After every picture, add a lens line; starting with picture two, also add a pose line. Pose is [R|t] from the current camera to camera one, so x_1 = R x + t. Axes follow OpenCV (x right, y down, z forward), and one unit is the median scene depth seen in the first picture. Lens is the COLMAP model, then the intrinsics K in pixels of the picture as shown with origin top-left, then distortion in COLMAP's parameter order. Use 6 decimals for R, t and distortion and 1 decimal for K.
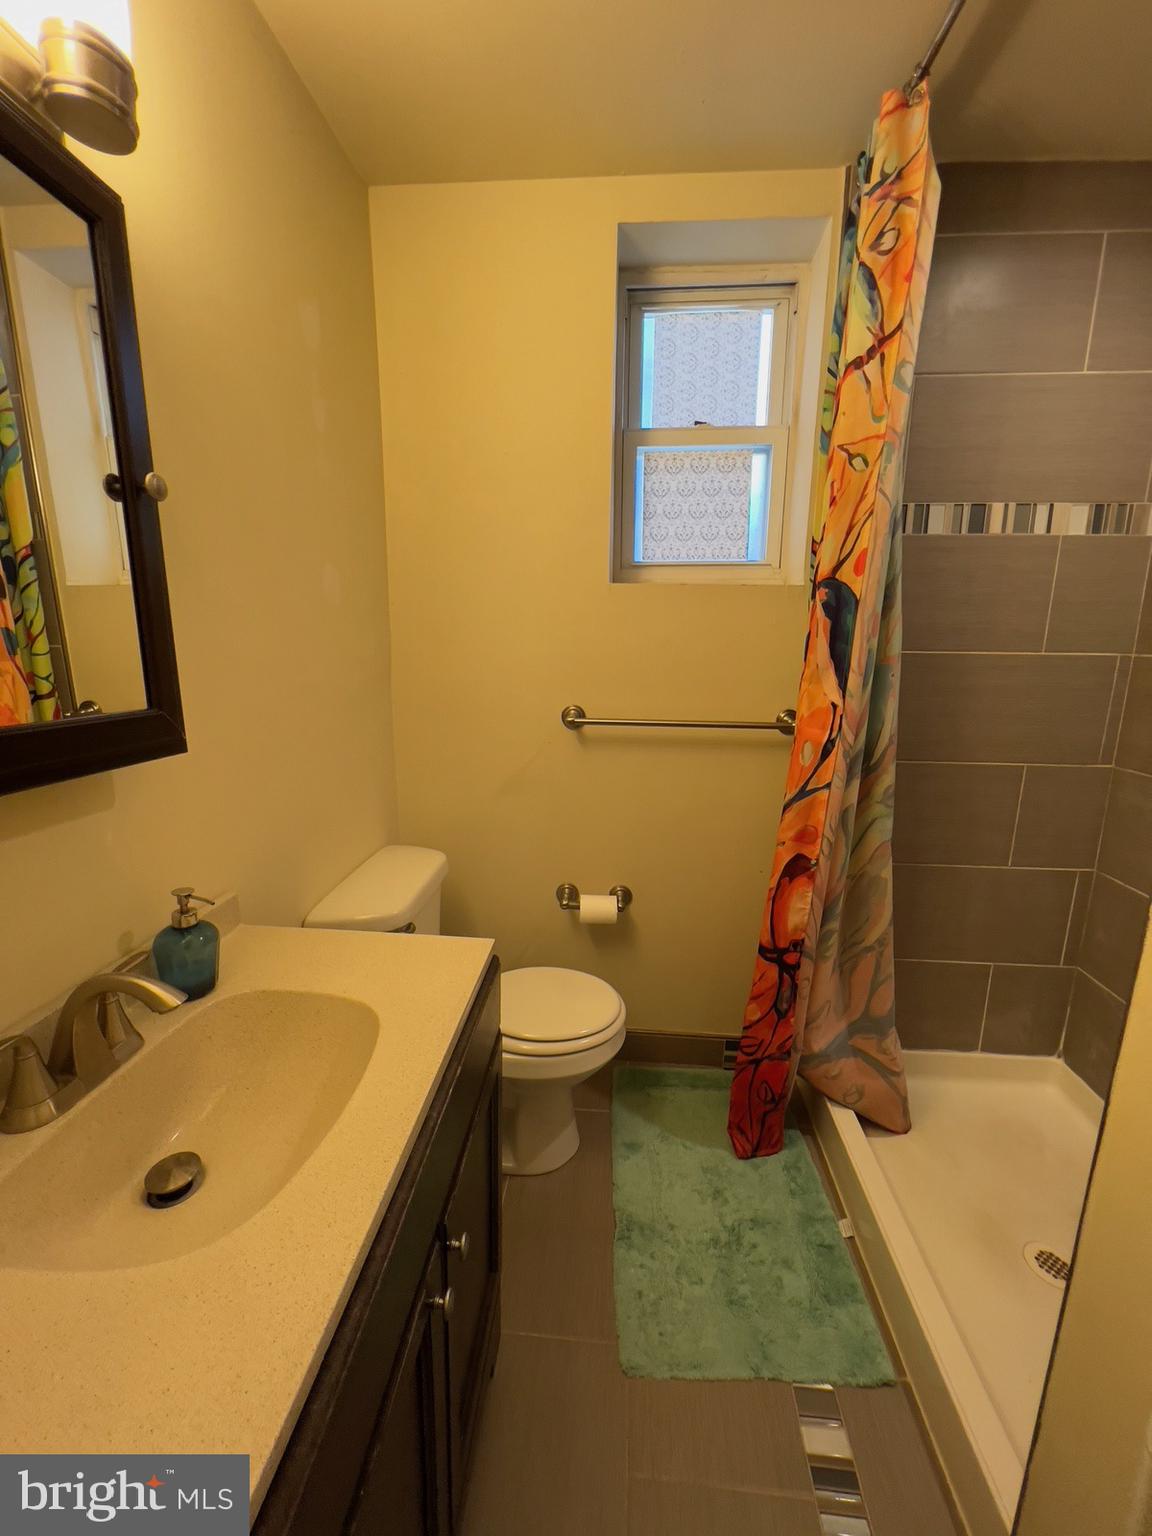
lens RADIAL K [[612.4, 0, 577.6], [0, 612.4, 766.1], [0, 0, 1]] dist [-0.002461, 0.000137]
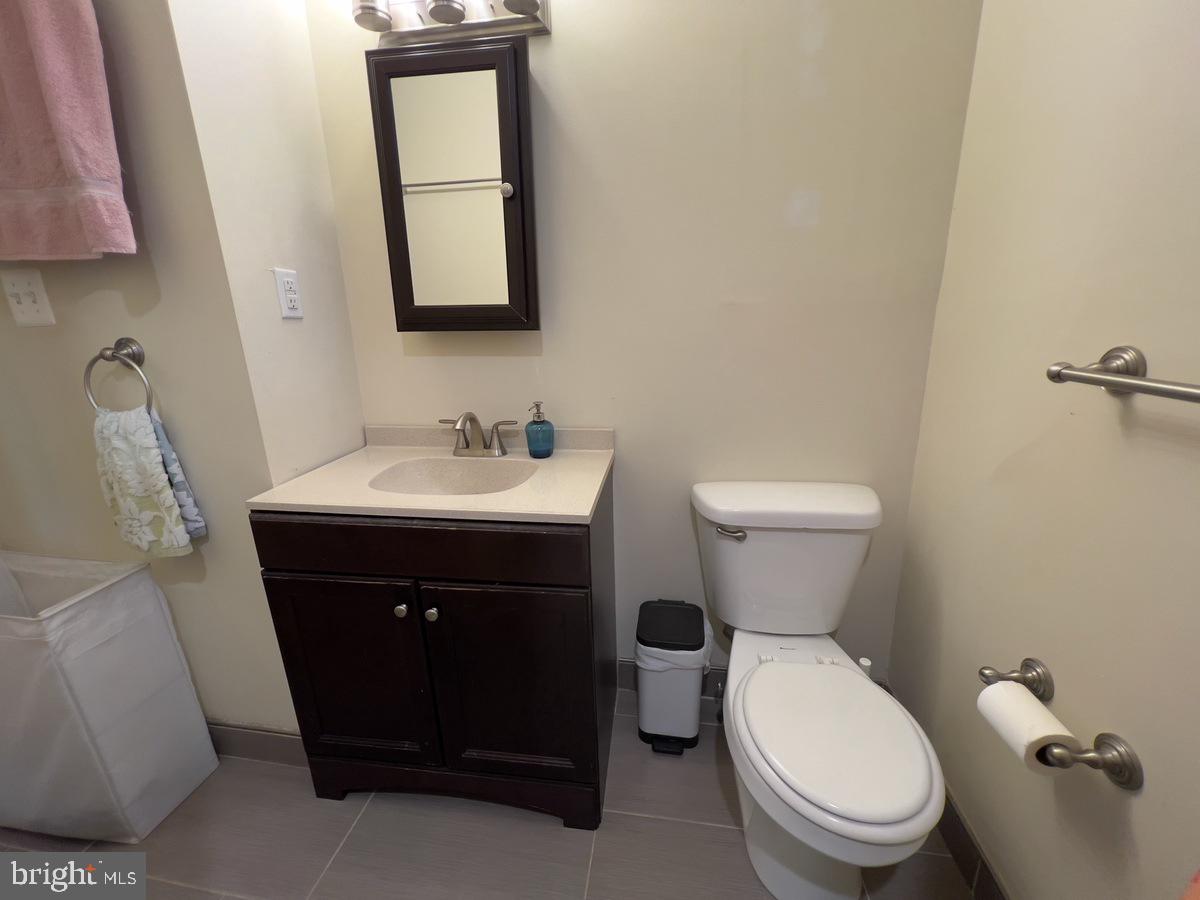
lens RADIAL K [[478.5, 0, 597.5], [0, 478.5, 445.5], [0, 0, 1]] dist [-0.002461, 0.000137]
pose [[-0.065052, 0.266956, -0.961511, 0.459720], [-0.171343, 0.946253, 0.274312, -0.064580], [0.983061, 0.182593, -0.015814, 0.662437]]
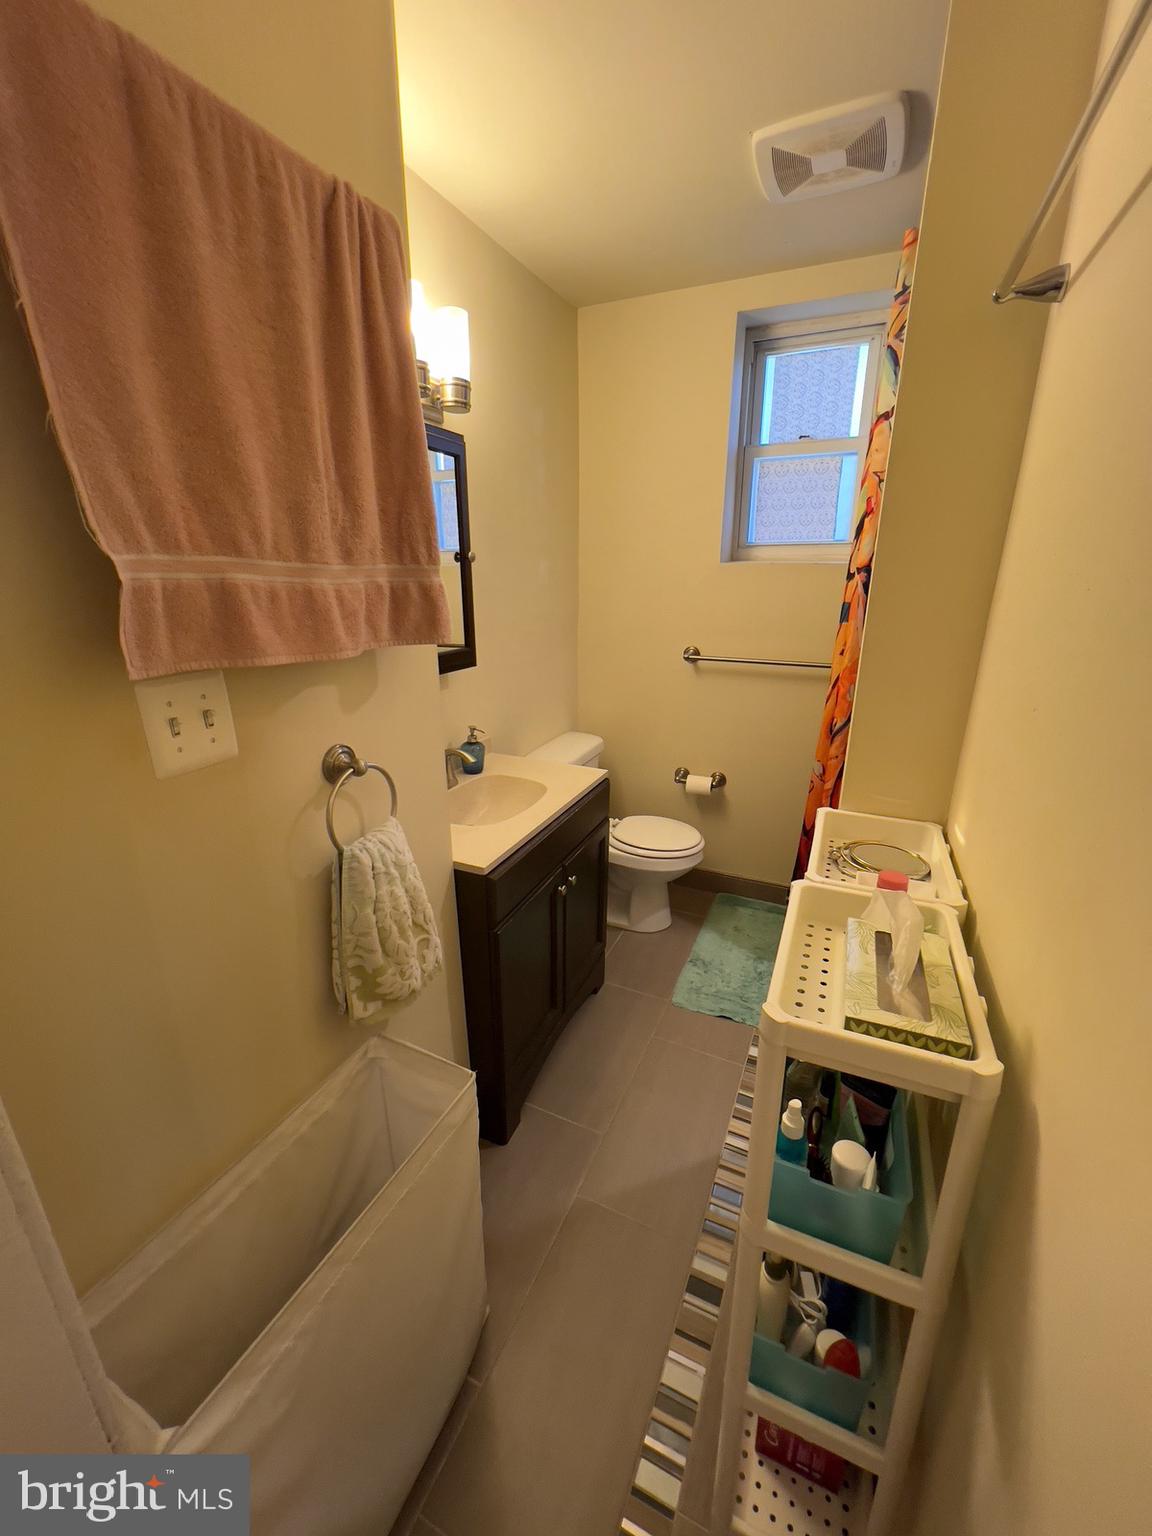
lens RADIAL K [[612.1, 0, 602.9], [0, 612.1, 773.9], [0, 0, 1]] dist [0.037787, 0.000087]
pose [[0.953451, 0.103492, -0.283233, 0.266845], [-0.065289, 0.987831, 0.141163, 0.011275], [0.294396, -0.116100, 0.948605, -0.573029]]
